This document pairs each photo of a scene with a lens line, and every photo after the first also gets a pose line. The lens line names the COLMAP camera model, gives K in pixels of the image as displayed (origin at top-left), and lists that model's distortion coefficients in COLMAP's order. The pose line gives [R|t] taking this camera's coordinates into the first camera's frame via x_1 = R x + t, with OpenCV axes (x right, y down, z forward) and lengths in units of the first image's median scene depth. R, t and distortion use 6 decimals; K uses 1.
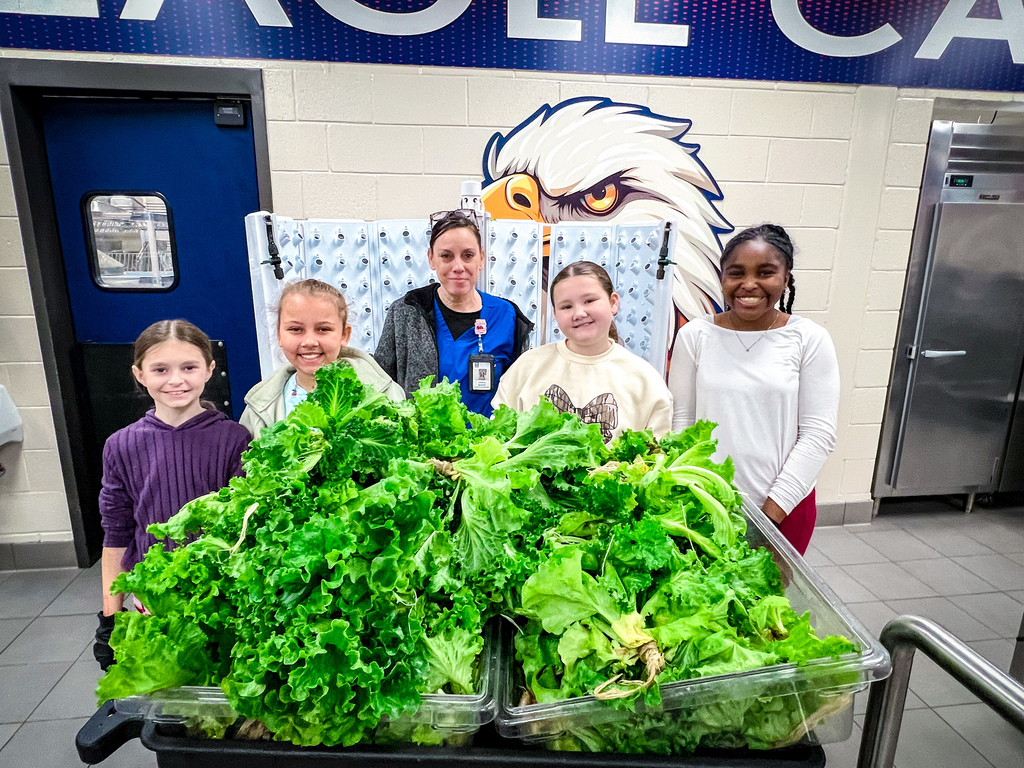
lens RADIAL K [[590.9, 0, 500.0], [0, 590.9, 382.3], [0, 0, 1]] dist [0.000224, 0.000702]
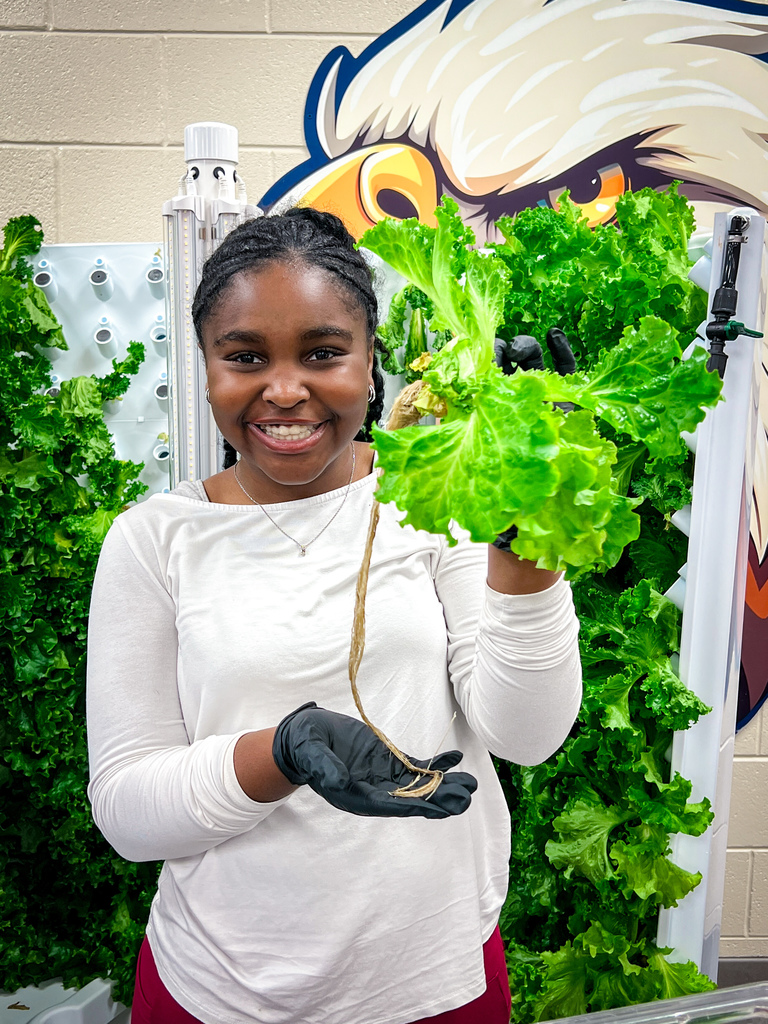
lens RADIAL K [[1117.3, 0, 361.3], [0, 1117.3, 512.6], [0, 0, 1]] dist [0.024468, 0.000000]
pose [[0.996225, 0.013660, -0.085728, 0.083847], [-0.020685, 0.996451, -0.081590, -0.023539], [0.084309, 0.083055, 0.992972, 0.224574]]
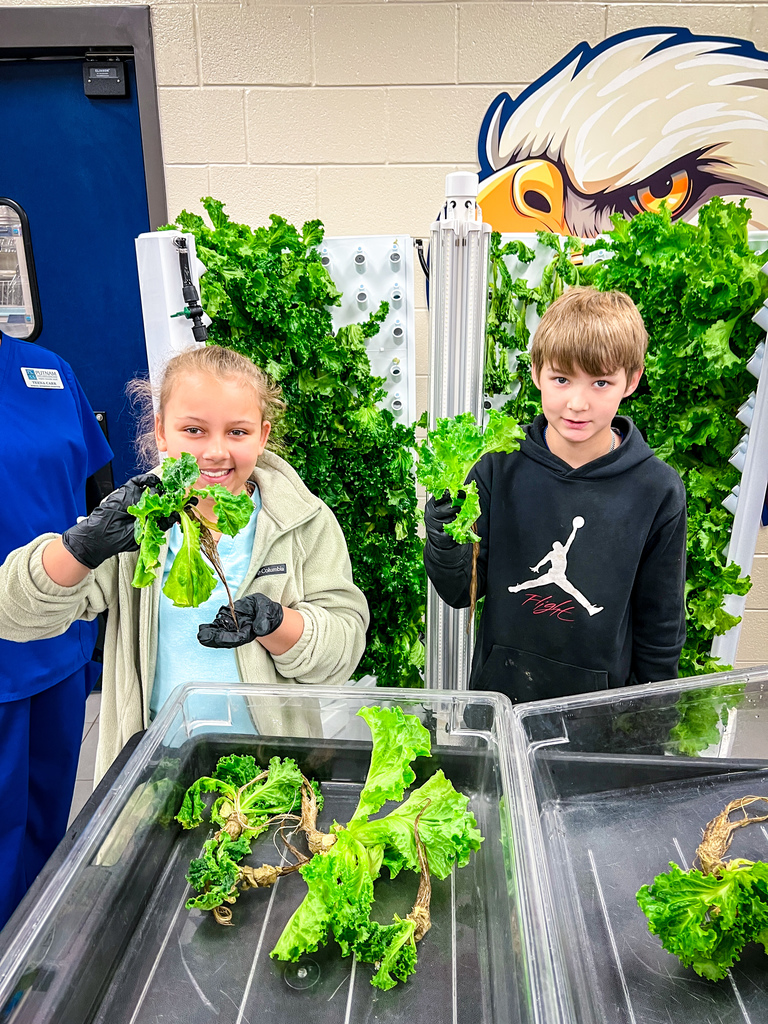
lens RADIAL K [[785.9, 0, 375.6], [0, 785.9, 515.3], [0, 0, 1]] dist [0.049824, -0.052611]
pose [[0.992438, 0.026686, -0.119814, -0.025562], [-0.016591, 0.996287, 0.084480, -0.035813], [0.121624, -0.081853, 0.989195, 0.091459]]
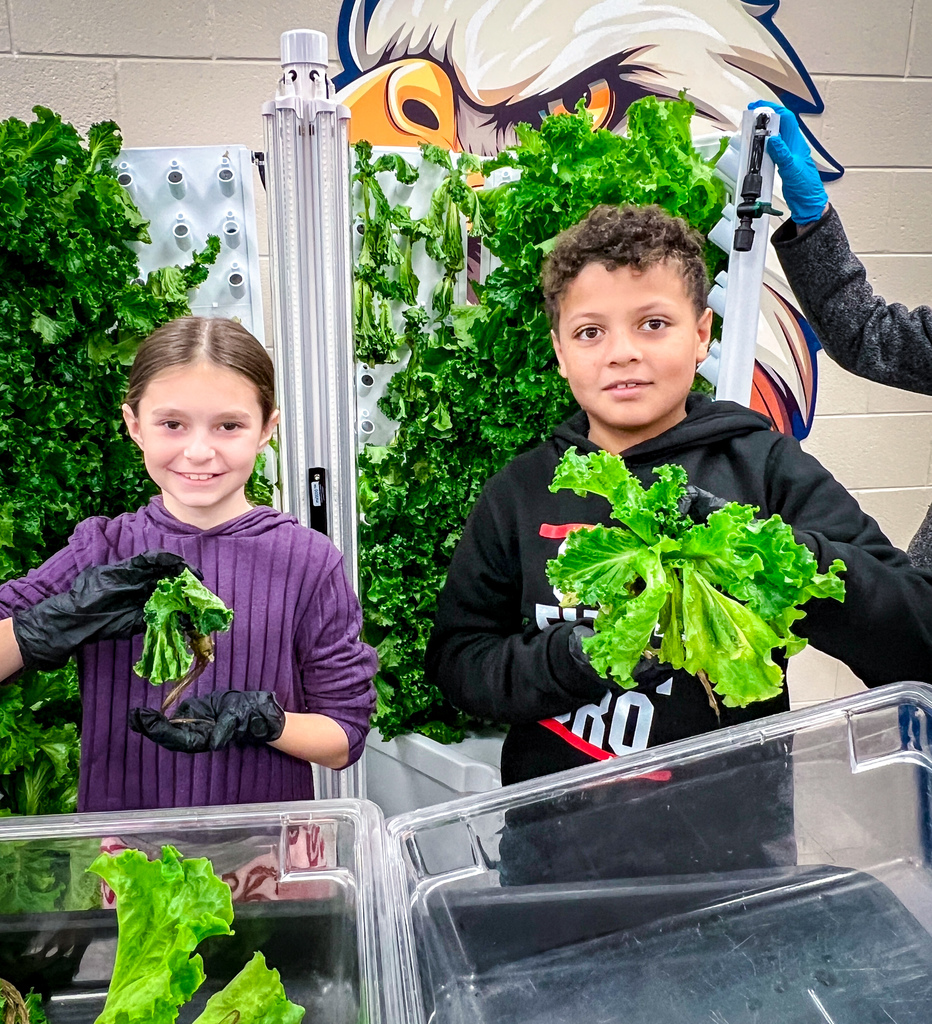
lens RADIAL K [[948.1, 0, 414.0], [0, 948.1, 508.2], [0, 0, 1]] dist [-0.025940, 0.037649]
pose [[0.999208, -0.023191, 0.032345, -0.000964], [0.022277, 0.999351, 0.028317, -0.005424], [-0.032981, -0.027574, 0.999076, 0.215100]]
